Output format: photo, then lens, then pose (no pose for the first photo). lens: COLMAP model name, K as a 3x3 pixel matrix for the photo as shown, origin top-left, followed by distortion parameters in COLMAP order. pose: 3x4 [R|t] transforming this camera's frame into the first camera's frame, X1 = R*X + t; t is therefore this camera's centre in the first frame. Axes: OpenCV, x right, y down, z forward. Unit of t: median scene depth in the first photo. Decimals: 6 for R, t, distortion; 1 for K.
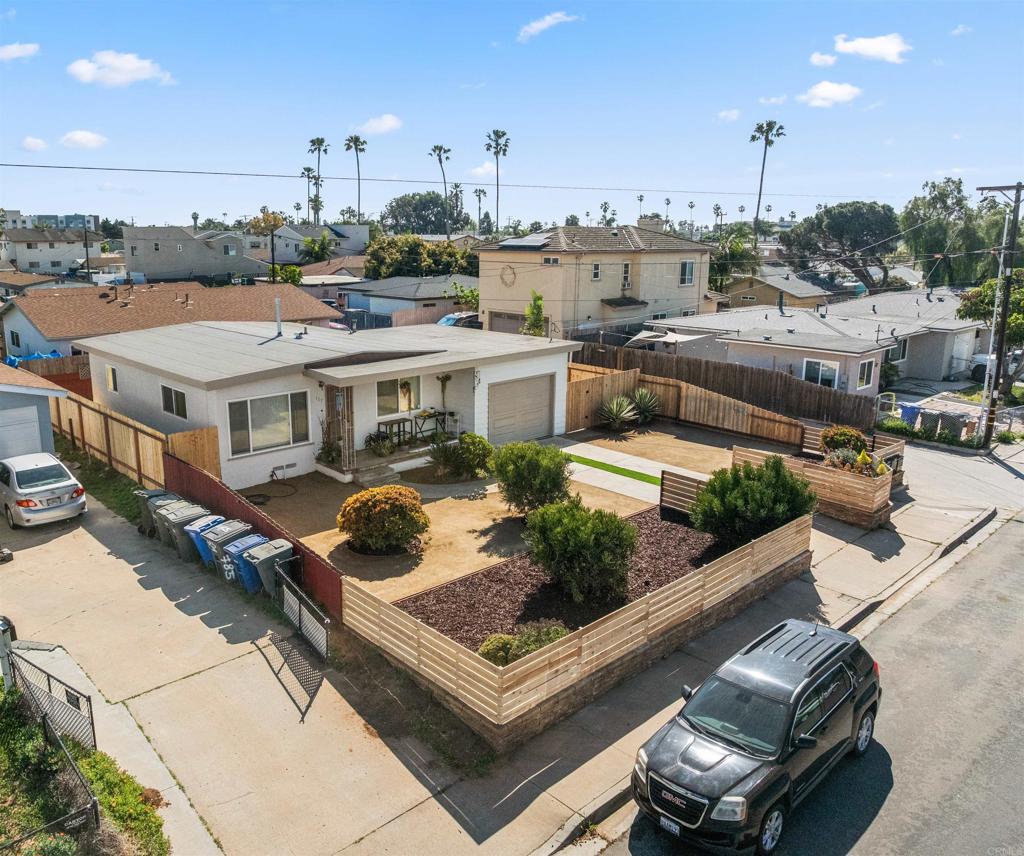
lens RADIAL K [[787.1, 0, 470.6], [0, 787.1, 428.0], [0, 0, 1]] dist [-0.015199, -0.003038]
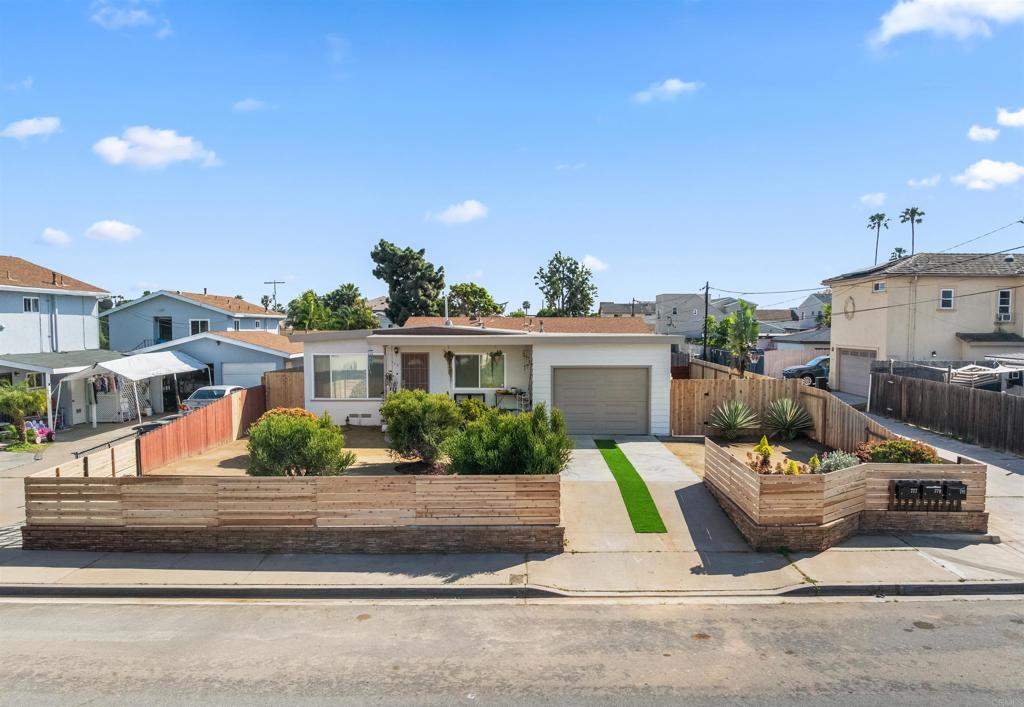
lens RADIAL K [[736.1, 0, 526.5], [0, 736.1, 401.4], [0, 0, 1]] dist [-0.038362, -0.002640]
pose [[0.740557, 0.067577, -0.668587, 0.641400], [-0.158679, 0.984380, -0.076265, 0.066657], [0.652990, 0.162570, 0.739713, 0.293719]]
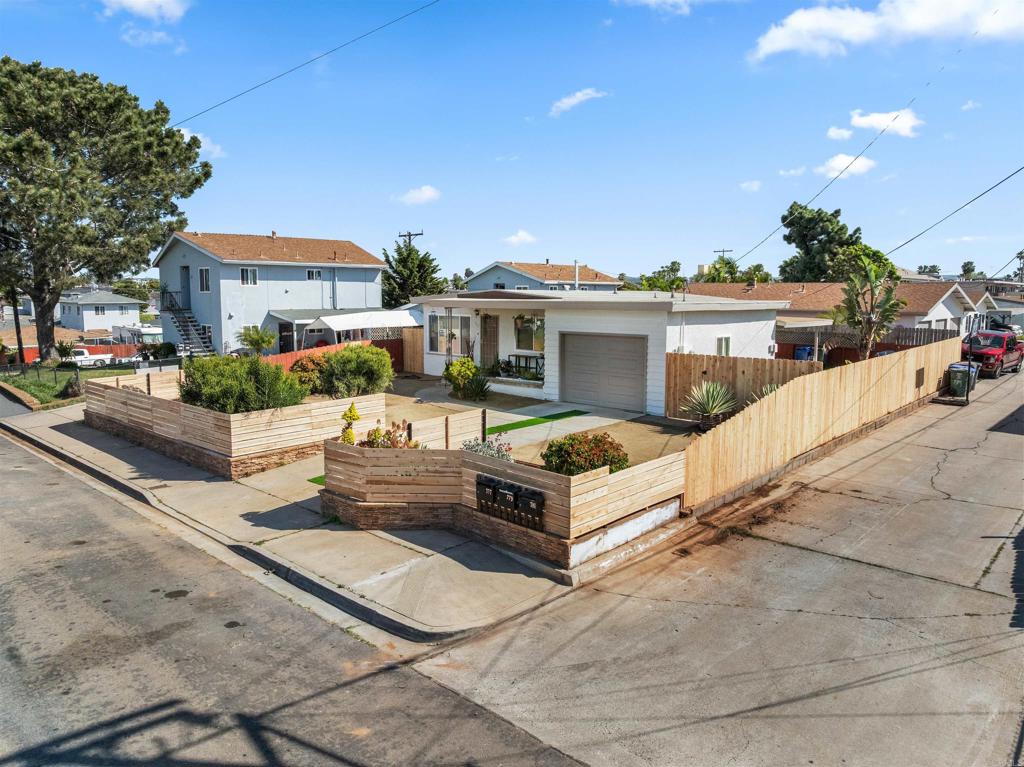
lens RADIAL K [[714.8, 0, 512.0], [0, 714.8, 383.5], [0, 0, 1]] dist [-0.029736, -0.001790]
pose [[0.087455, 0.125041, -0.988290, 0.927453], [-0.239490, 0.965633, 0.100982, -0.070266], [0.966952, 0.227854, 0.114395, 0.867307]]
